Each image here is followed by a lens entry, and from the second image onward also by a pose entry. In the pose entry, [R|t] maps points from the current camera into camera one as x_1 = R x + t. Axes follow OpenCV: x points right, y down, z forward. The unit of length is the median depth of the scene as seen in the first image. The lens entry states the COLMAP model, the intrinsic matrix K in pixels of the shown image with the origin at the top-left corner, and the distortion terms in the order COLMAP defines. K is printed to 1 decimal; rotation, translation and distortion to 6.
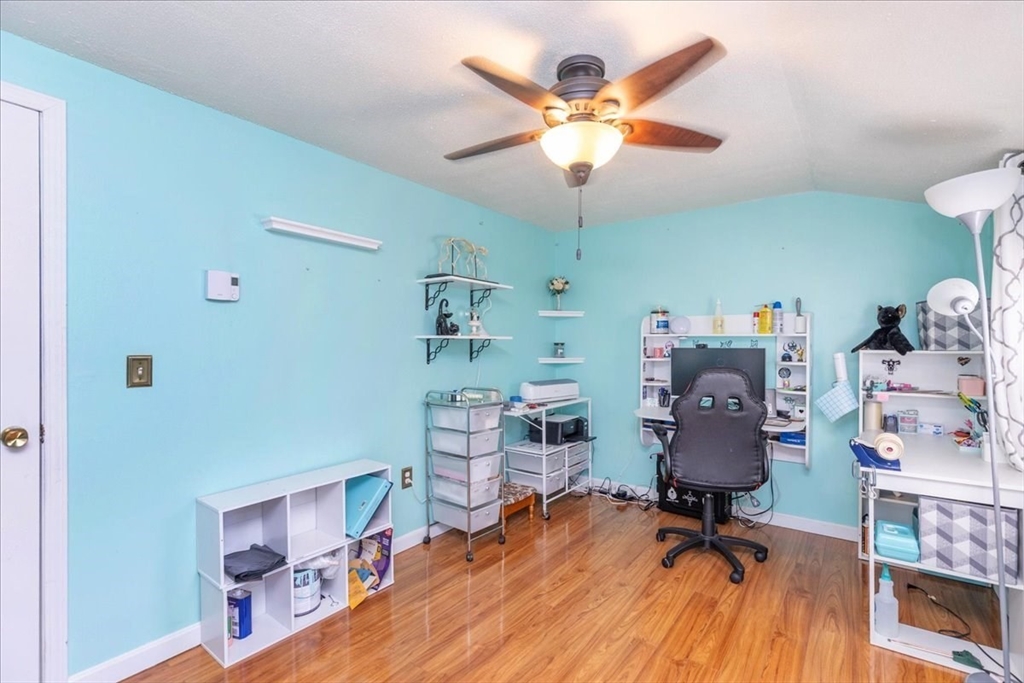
lens RADIAL K [[461.8, 0, 495.1], [0, 461.8, 342.8], [0, 0, 1]] dist [0.001381, 0.000282]
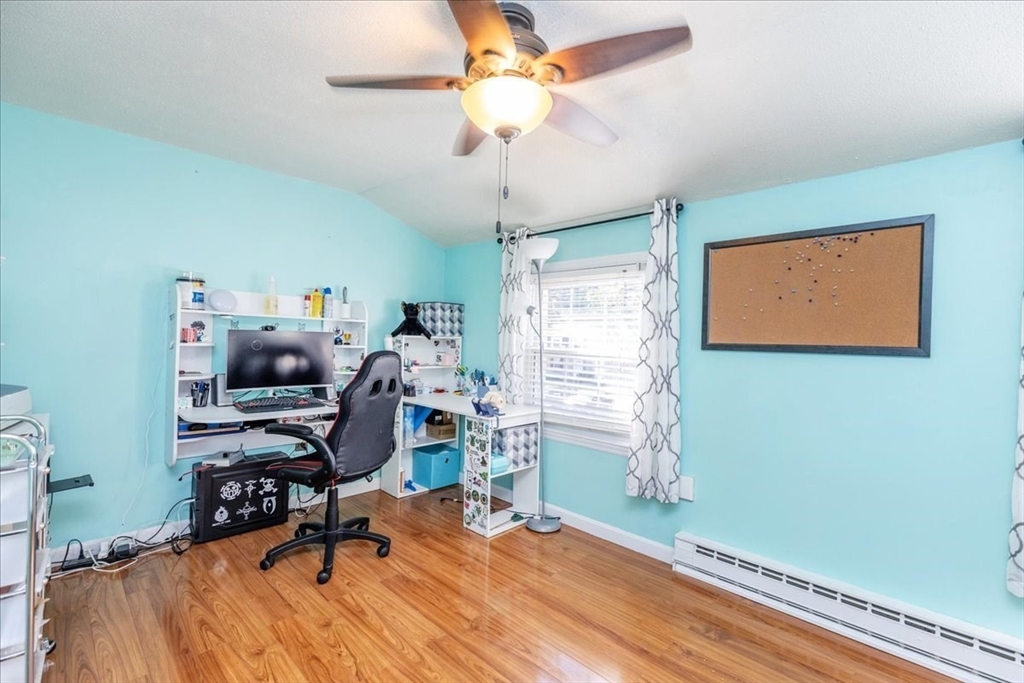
lens RADIAL K [[462.8, 0, 515.3], [0, 462.8, 336.3], [0, 0, 1]] dist [0.002219, 0.000169]
pose [[0.113093, 0.007350, 0.993557, -0.441913], [-0.031529, 0.999496, -0.003805, 0.013190], [-0.993084, -0.030896, 0.113268, 0.537194]]
